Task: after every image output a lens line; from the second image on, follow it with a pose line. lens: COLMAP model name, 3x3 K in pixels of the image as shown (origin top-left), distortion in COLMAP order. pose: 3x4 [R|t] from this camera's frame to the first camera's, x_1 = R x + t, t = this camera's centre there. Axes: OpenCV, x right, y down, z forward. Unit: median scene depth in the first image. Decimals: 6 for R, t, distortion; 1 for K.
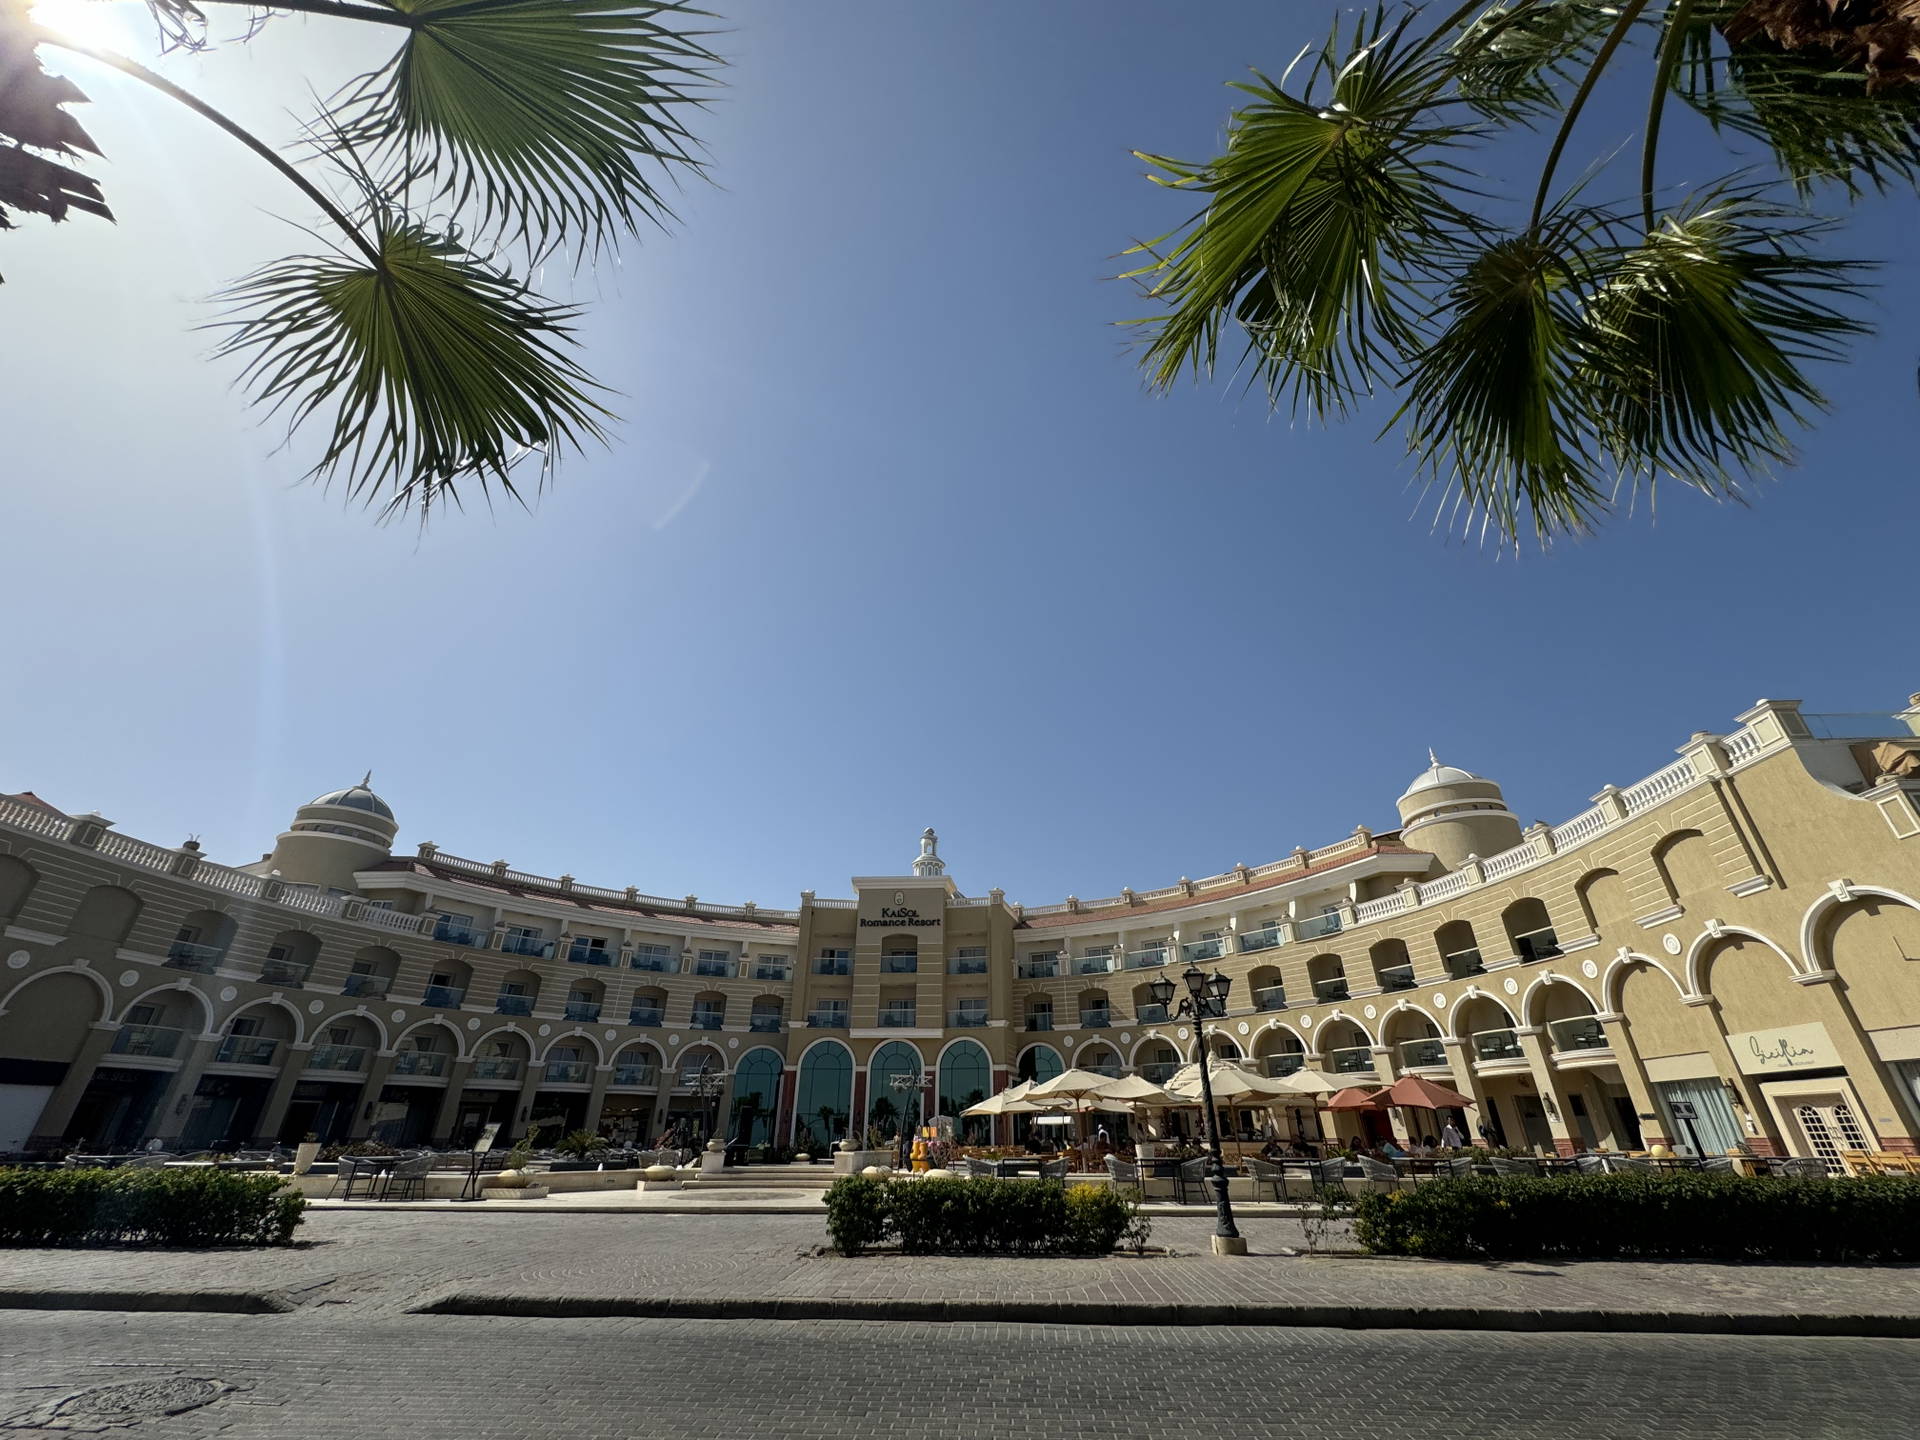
lens RADIAL K [[762.3, 0, 960.0], [0, 762.3, 720.0], [0, 0, 1]] dist [-0.000378, 0.000062]
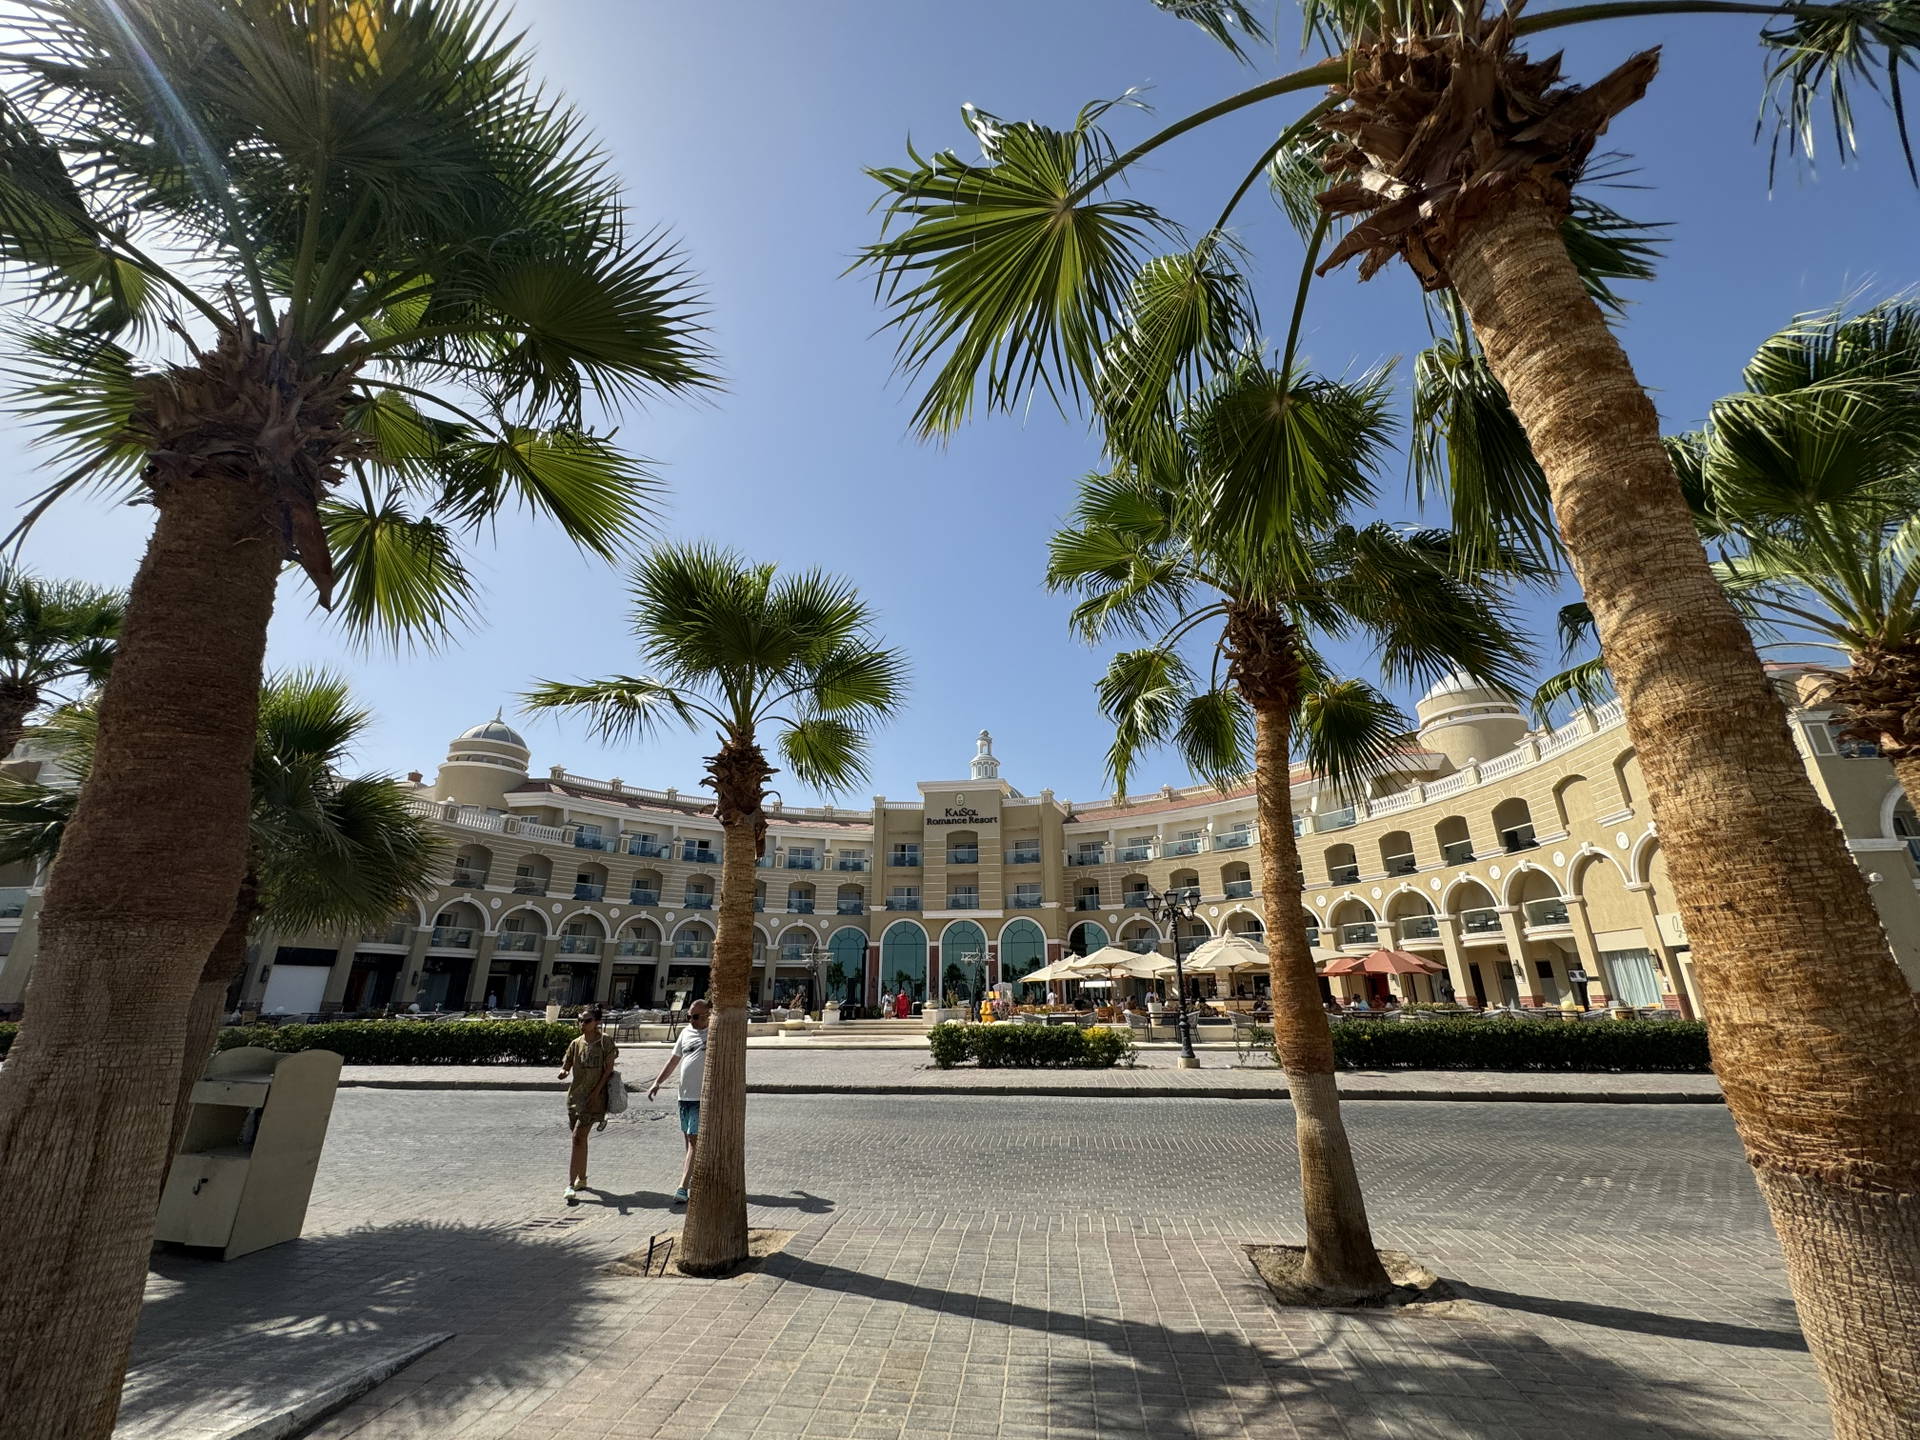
lens RADIAL K [[762.3, 0, 960.0], [0, 762.3, 720.0], [0, 0, 1]] dist [-0.000378, 0.000062]
pose [[0.996944, -0.032339, -0.071113, 0.005529], [0.042716, 0.987819, 0.149627, -0.068468], [0.065408, -0.152207, 0.986182, -0.122944]]
